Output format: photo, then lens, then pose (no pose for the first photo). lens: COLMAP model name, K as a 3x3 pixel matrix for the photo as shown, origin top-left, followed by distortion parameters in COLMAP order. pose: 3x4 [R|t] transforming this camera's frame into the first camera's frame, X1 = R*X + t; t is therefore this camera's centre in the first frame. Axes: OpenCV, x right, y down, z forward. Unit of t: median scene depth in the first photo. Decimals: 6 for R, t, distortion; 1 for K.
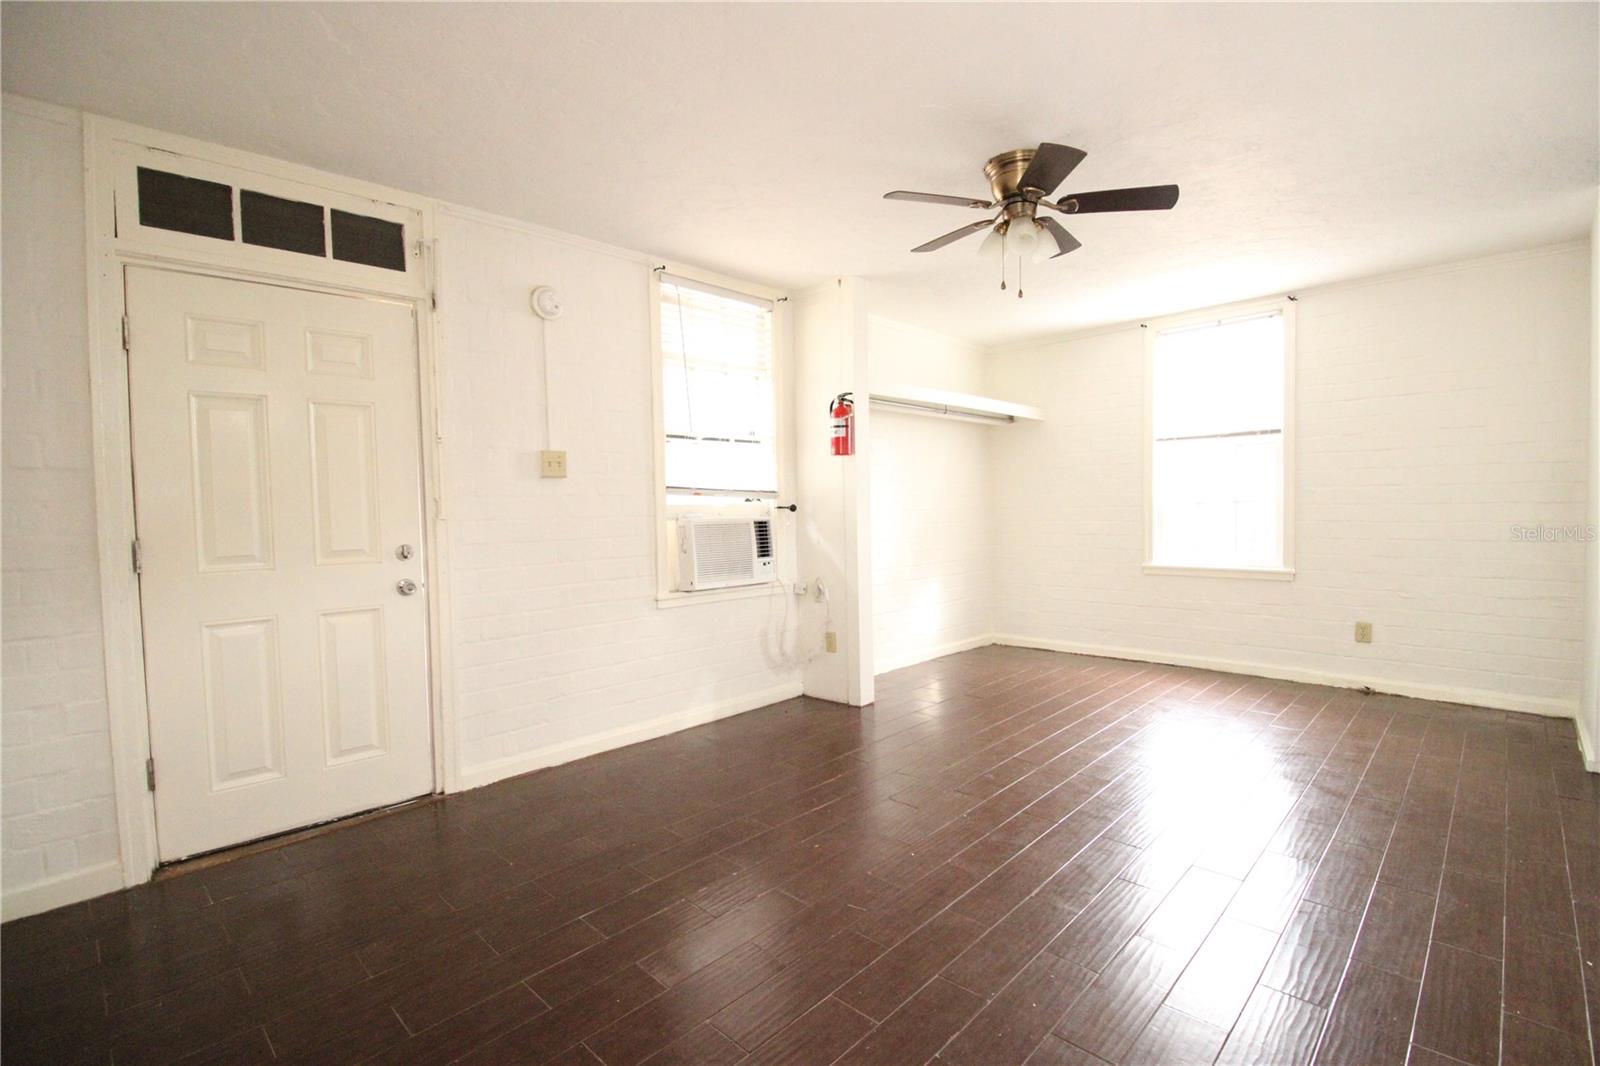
lens RADIAL K [[752.3, 0, 793.0], [0, 752.3, 521.6], [0, 0, 1]] dist [-0.002897, -0.000450]
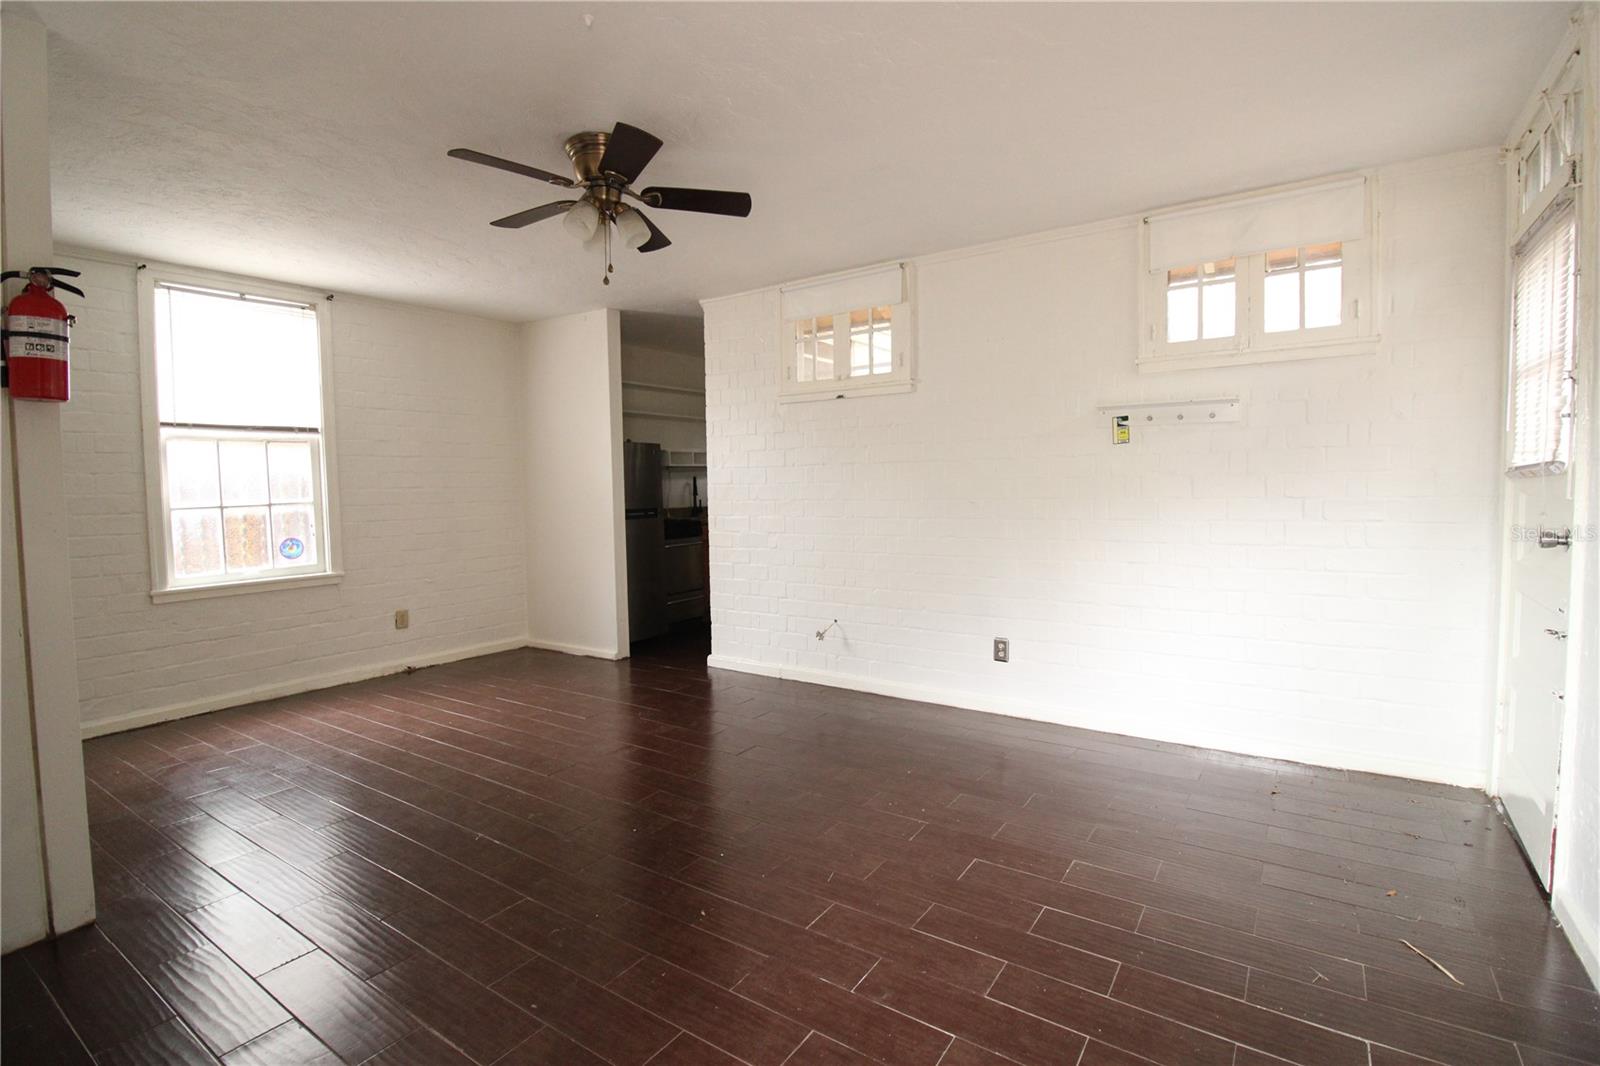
lens RADIAL K [[752.3, 0, 793.0], [0, 752.3, 521.6], [0, 0, 1]] dist [-0.002897, -0.000450]
pose [[-0.159235, -0.035867, 0.986589, -0.501776], [0.039341, 0.998316, 0.042643, -0.026590], [-0.986456, 0.045604, -0.157556, 0.691041]]
